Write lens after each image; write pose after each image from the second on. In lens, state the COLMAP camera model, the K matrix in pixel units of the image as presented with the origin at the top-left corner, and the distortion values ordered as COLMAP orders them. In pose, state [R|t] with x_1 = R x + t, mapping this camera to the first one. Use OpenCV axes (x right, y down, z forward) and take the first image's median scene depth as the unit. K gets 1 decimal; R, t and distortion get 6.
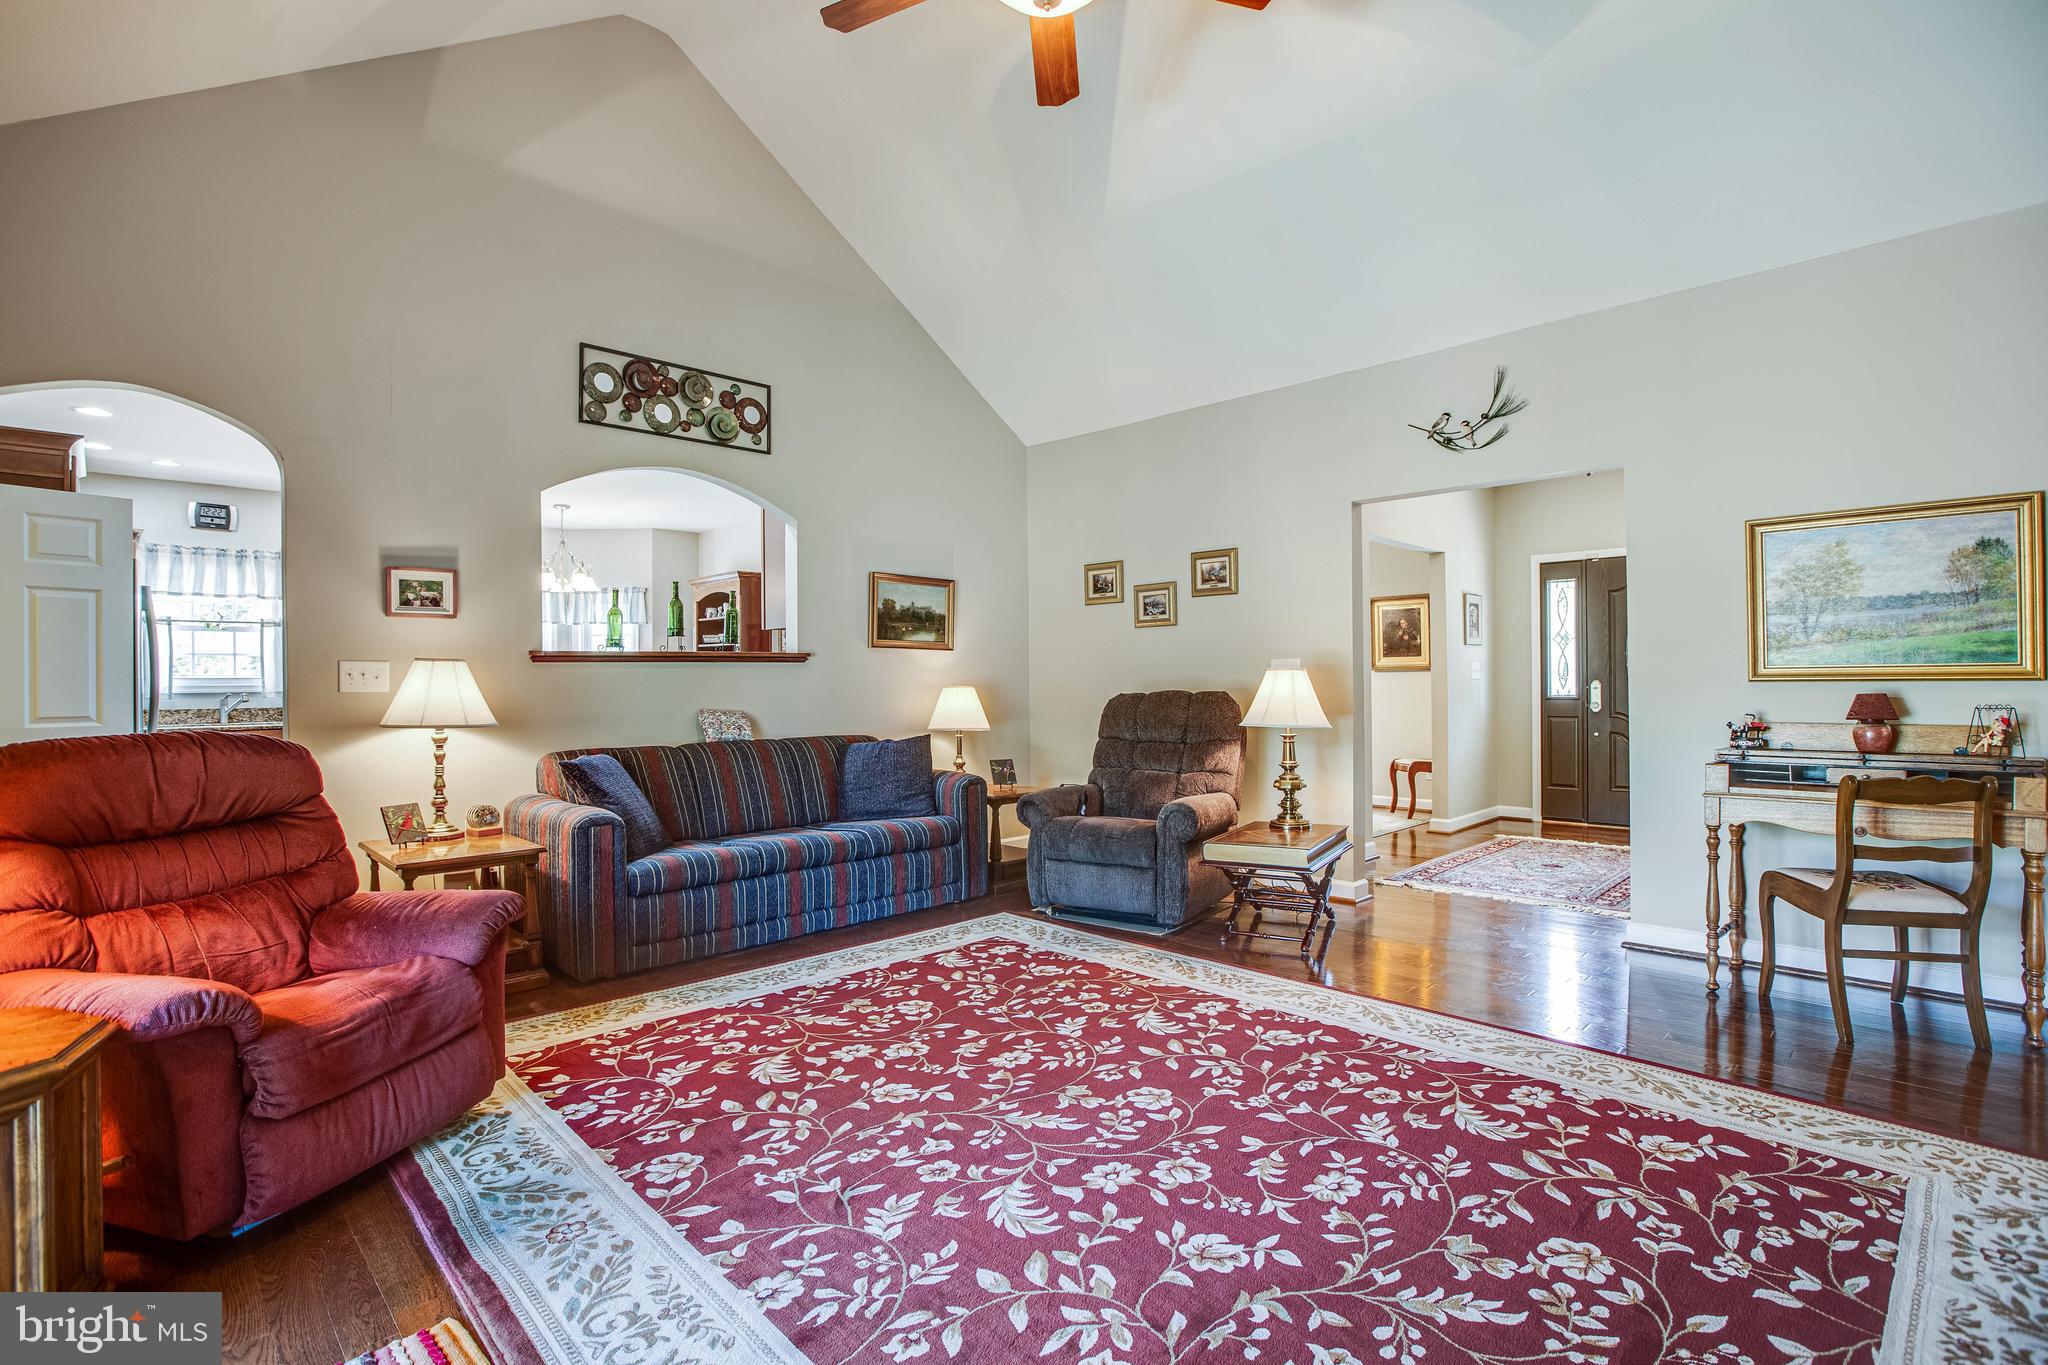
lens RADIAL K [[958.8, 0, 1024.0], [0, 958.8, 682.5], [0, 0, 1]] dist [-0.001572, -0.000390]
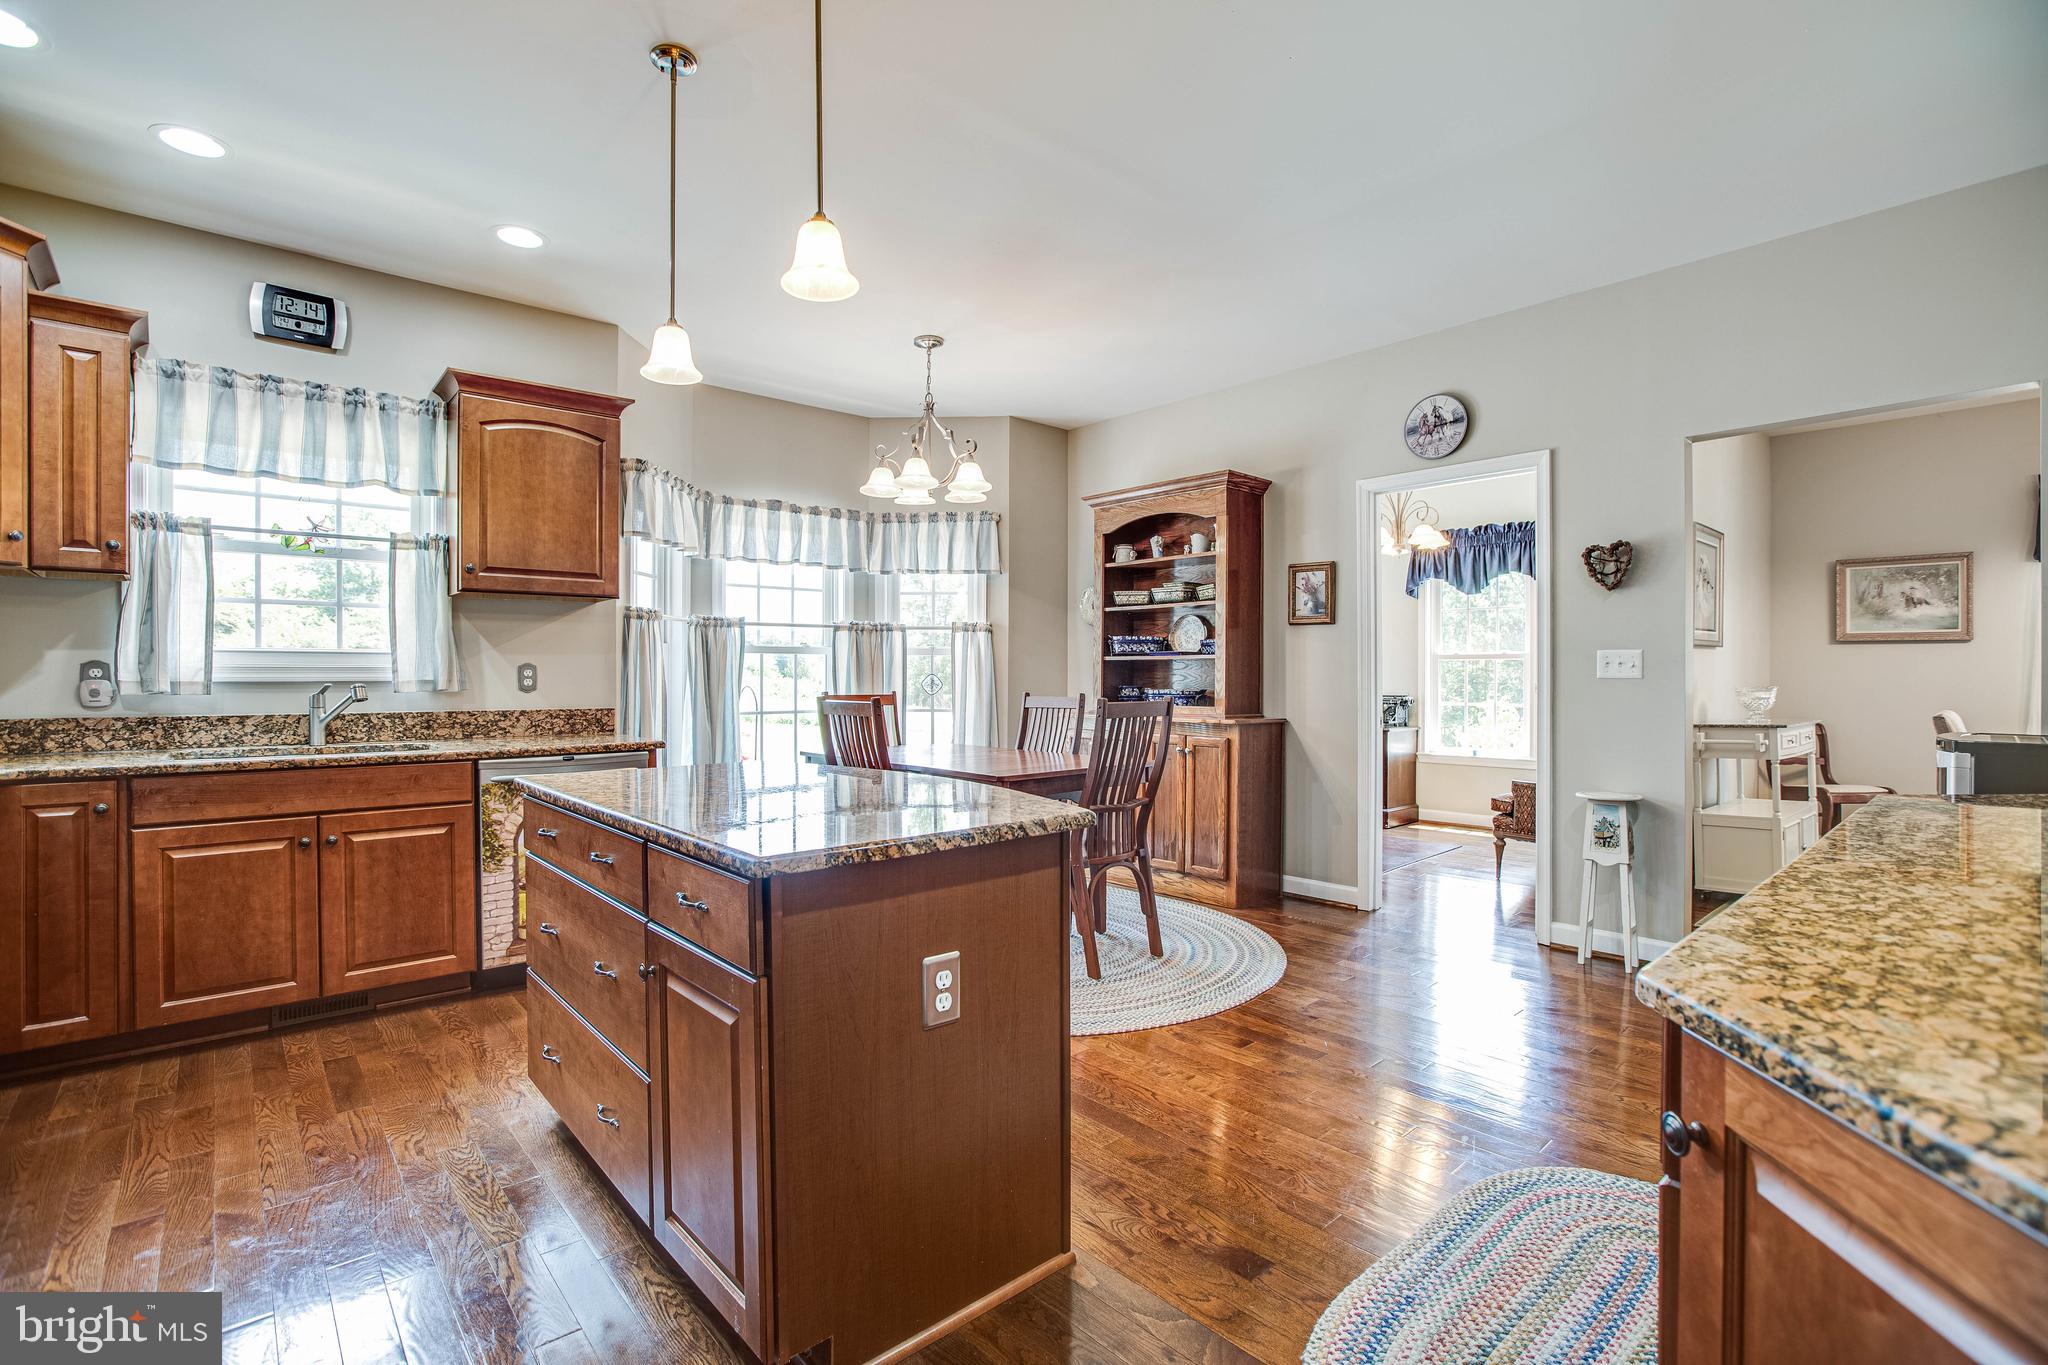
lens RADIAL K [[928.4, 0, 1024.0], [0, 928.4, 682.5], [0, 0, 1]] dist [-0.003345, -0.000459]
pose [[0.999491, 0.013361, -0.028970, -0.463078], [-0.013146, 0.999885, 0.007600, 0.002922], [0.029068, -0.007216, 0.999551, 0.539517]]
